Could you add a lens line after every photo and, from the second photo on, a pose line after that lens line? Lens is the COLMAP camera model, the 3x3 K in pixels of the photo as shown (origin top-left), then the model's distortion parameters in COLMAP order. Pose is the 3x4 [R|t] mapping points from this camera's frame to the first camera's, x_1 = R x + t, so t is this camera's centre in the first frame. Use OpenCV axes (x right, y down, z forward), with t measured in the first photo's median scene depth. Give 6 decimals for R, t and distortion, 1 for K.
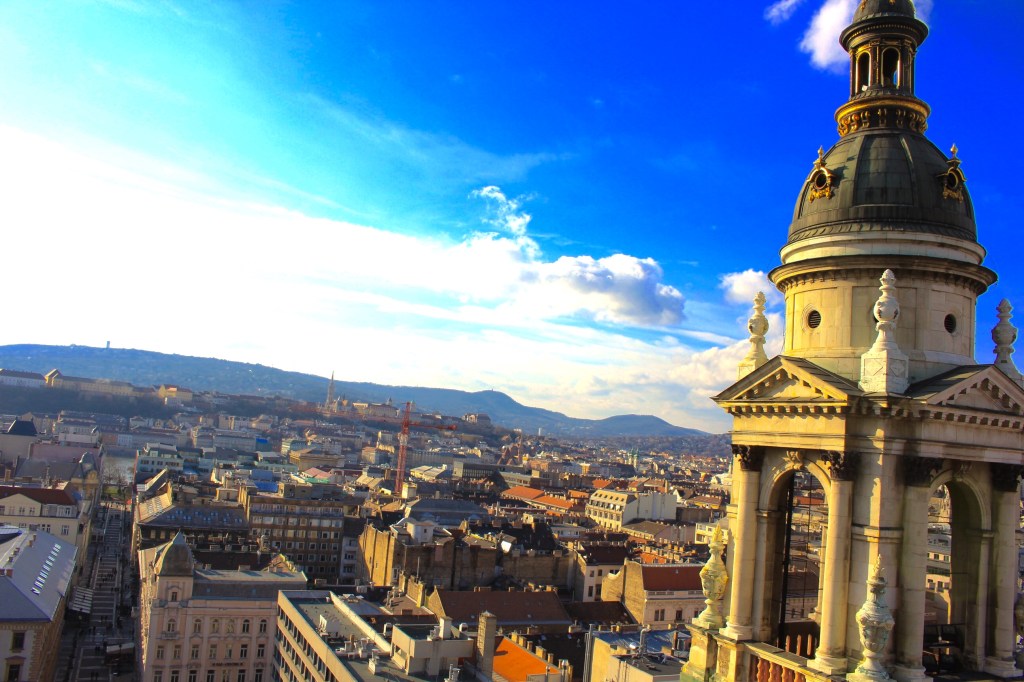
lens RADIAL K [[845.4, 0, 512.0], [0, 845.4, 341.0], [0, 0, 1]] dist [-0.175999, 0.154129]
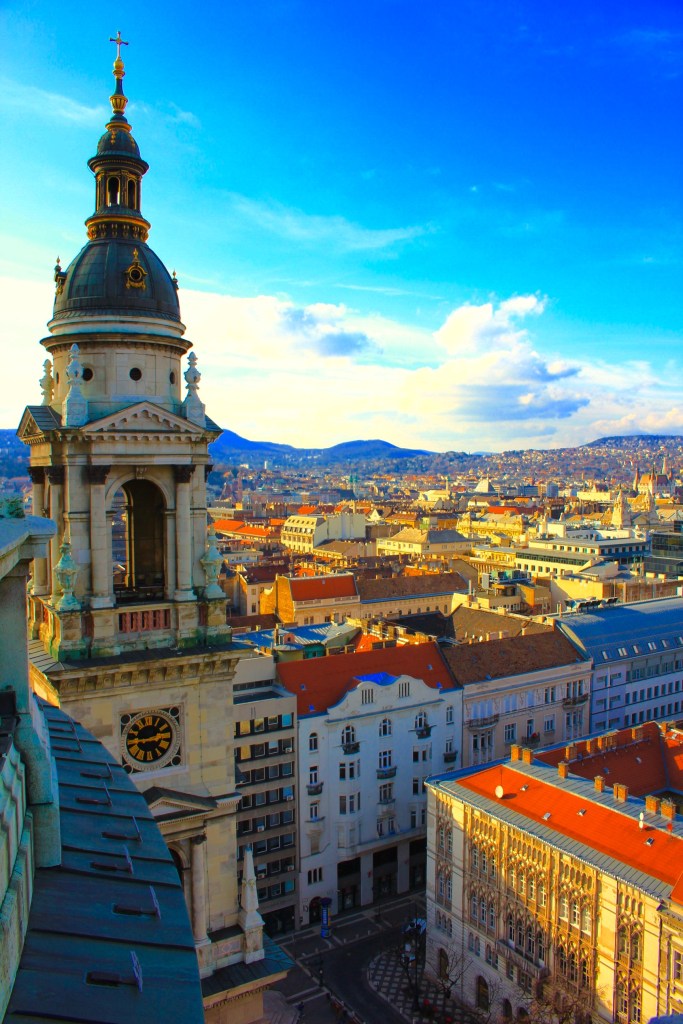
lens RADIAL K [[845.4, 0, 341.5], [0, 845.4, 512.0], [0, 0, 1]] dist [-0.175999, 0.154129]
pose [[0.989146, -0.095406, 0.111752, 0.096445], [0.075766, 0.982799, 0.168420, -0.000248], [-0.125898, -0.158125, 0.979360, -0.077660]]
